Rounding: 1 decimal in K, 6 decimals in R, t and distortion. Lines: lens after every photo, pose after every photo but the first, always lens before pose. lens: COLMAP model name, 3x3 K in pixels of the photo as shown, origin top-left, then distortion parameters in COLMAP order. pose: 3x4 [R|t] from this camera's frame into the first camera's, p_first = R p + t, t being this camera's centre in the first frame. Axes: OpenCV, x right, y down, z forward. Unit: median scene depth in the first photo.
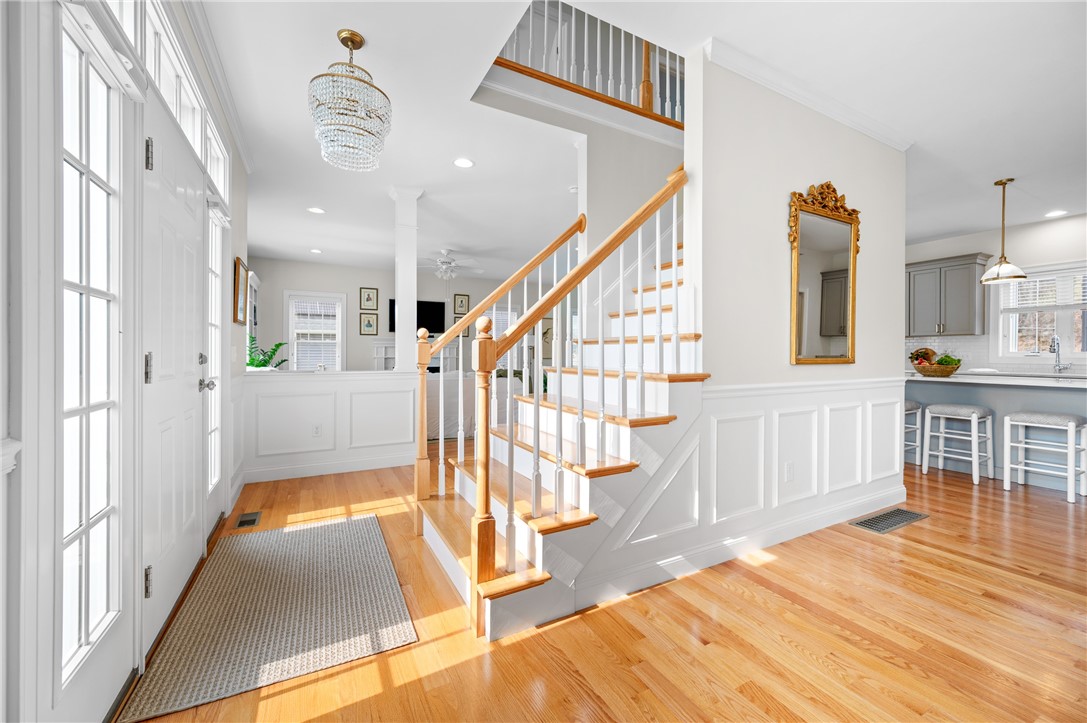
lens RADIAL K [[426.3, 0, 549.7], [0, 426.3, 355.9], [0, 0, 1]] dist [-0.000402, 0.000145]
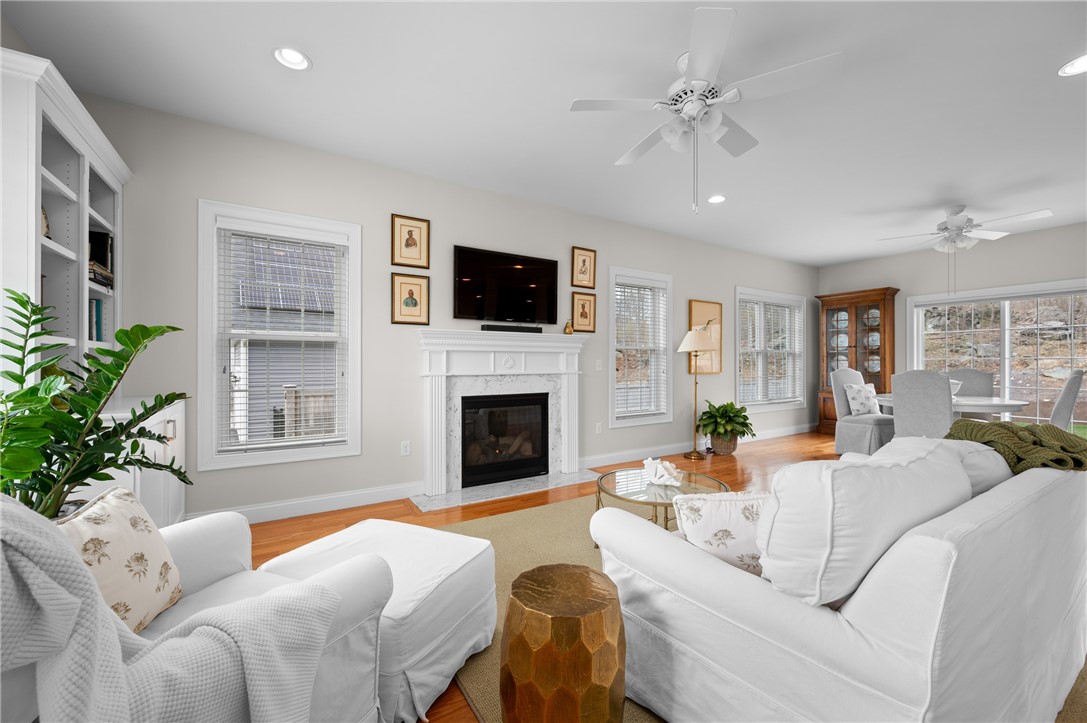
lens RADIAL K [[427.6, 0, 549.9], [0, 427.6, 363.1], [0, 0, 1]] dist [-0.001755, -0.000152]
pose [[0.997575, -0.006157, 0.069333, -0.940553], [0.006581, 0.999961, -0.005890, -0.016449], [-0.069294, 0.006332, 0.997576, 1.661044]]
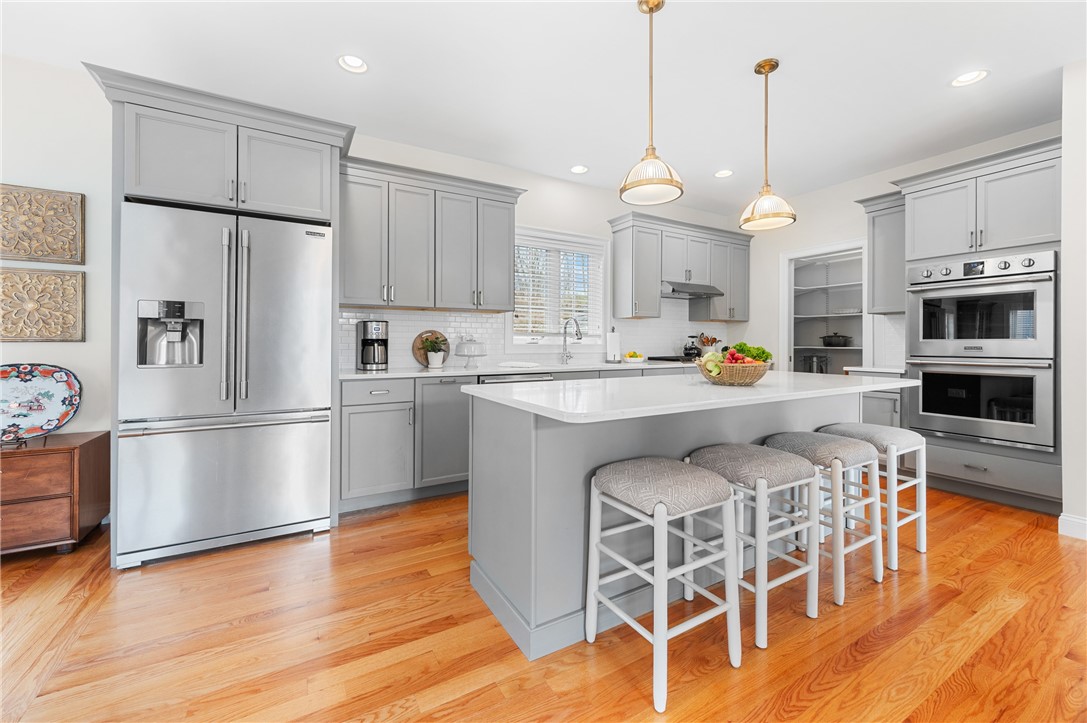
lens RADIAL K [[438.0, 0, 546.9], [0, 438.0, 343.4], [0, 0, 1]] dist [-0.000772, -0.000044]
pose [[-0.031817, -0.003481, 0.999488, 0.617864], [0.001493, 0.999993, 0.003530, -0.004333], [-0.999493, 0.001605, -0.031812, 1.942989]]
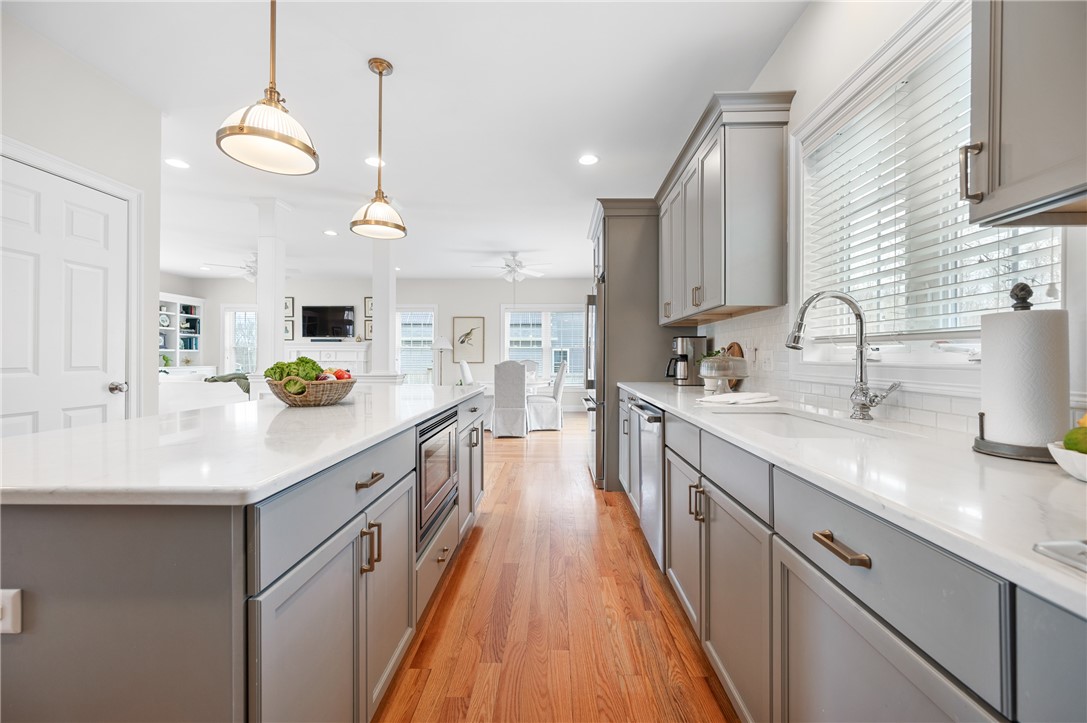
lens RADIAL K [[426.3, 0, 549.7], [0, 426.3, 355.9], [0, 0, 1]] dist [-0.000402, 0.000145]
pose [[0.870743, -0.005129, -0.491711, 2.099126], [0.002802, 0.999981, -0.005468, -0.003245], [0.491730, 0.003384, 0.870741, 1.152365]]
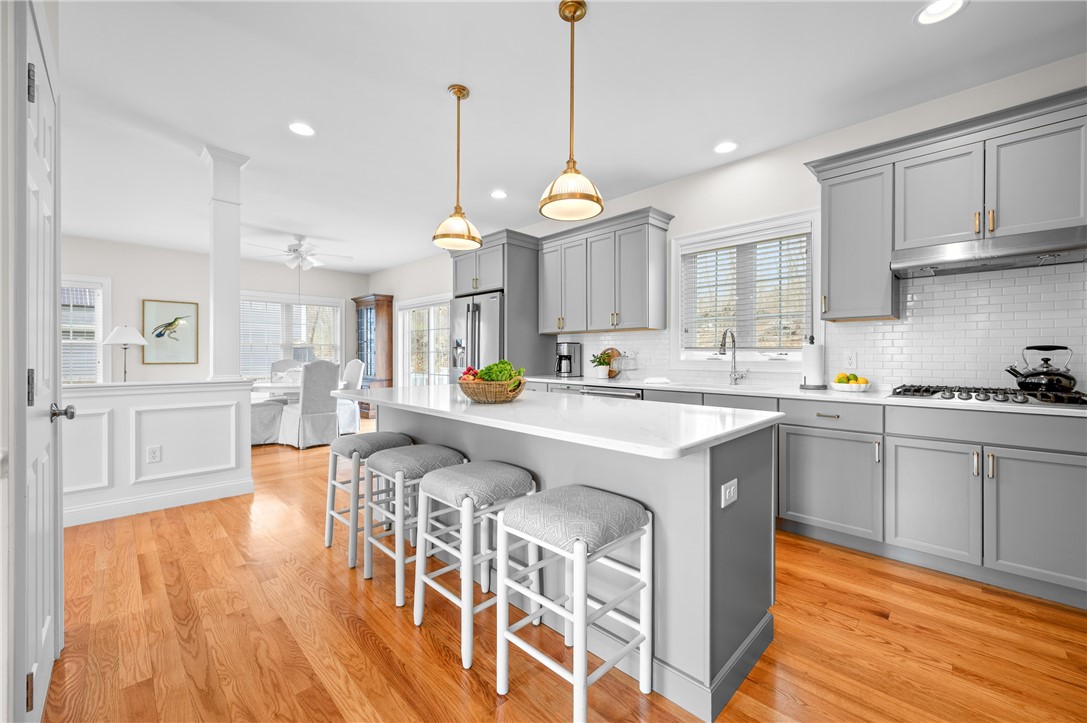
lens RADIAL K [[427.6, 0, 549.9], [0, 427.6, 363.1], [0, 0, 1]] dist [-0.001755, -0.000152]
pose [[0.957209, -0.009087, 0.289254, 1.294136], [0.003306, 0.999785, 0.020467, -0.016616], [-0.289377, -0.018635, 0.957034, 0.769037]]
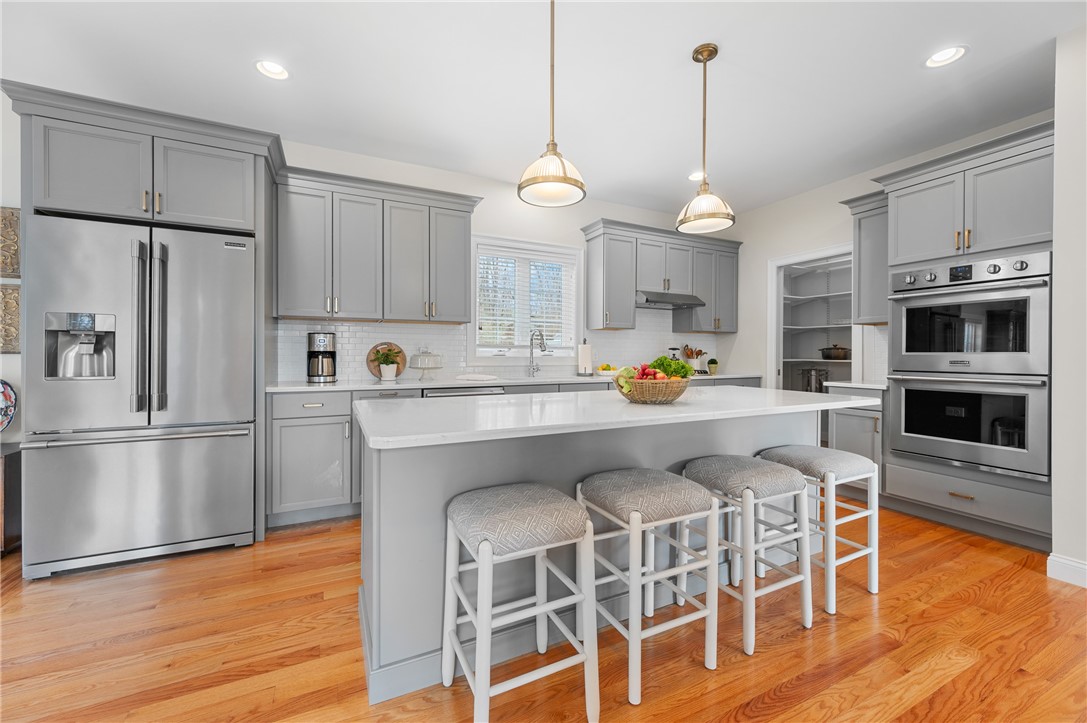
lens RADIAL K [[431.0, 0, 545.3], [0, 431.0, 356.9], [0, 0, 1]] dist [-0.000950, -0.000110]
pose [[0.036988, -0.008967, 0.999275, 0.685143], [-0.000426, 0.999960, 0.008989, -0.007700], [-0.999316, -0.000759, 0.036983, 1.724093]]
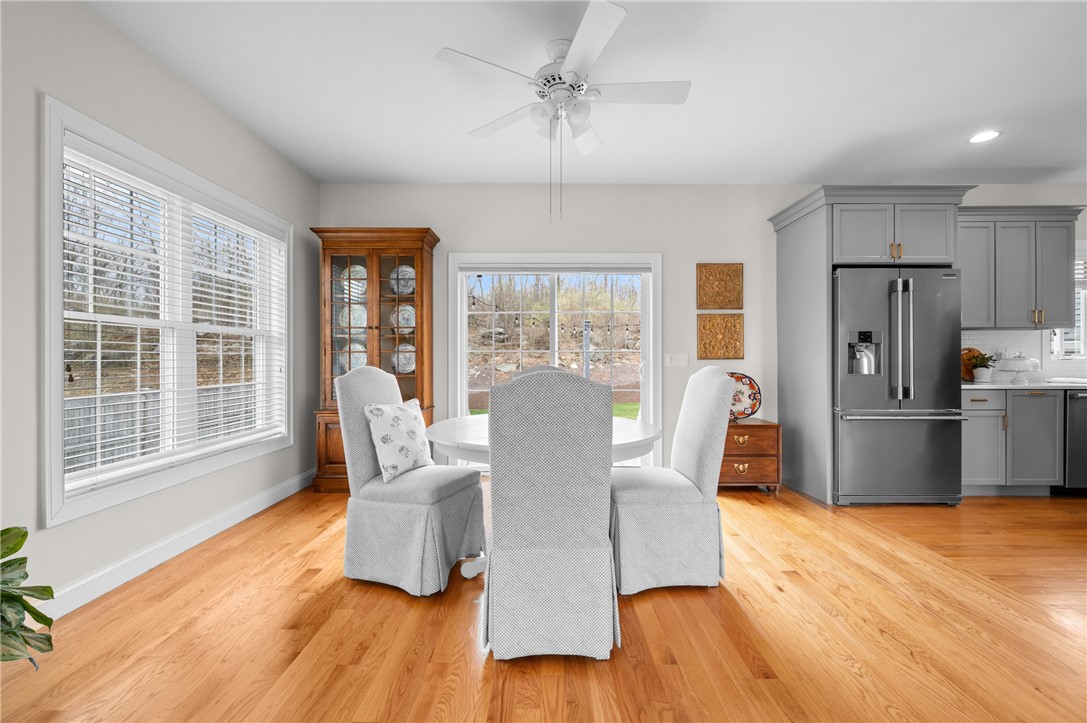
lens RADIAL K [[453.4, 0, 543.5], [0, 453.4, 361.5], [0, 0, 1]] dist [-0.000500, -0.000050]
pose [[0.480749, -0.006982, 0.876830, -0.070519], [0.005641, 0.999972, 0.004870, -0.009275], [-0.876840, 0.002604, 0.480775, 2.786362]]
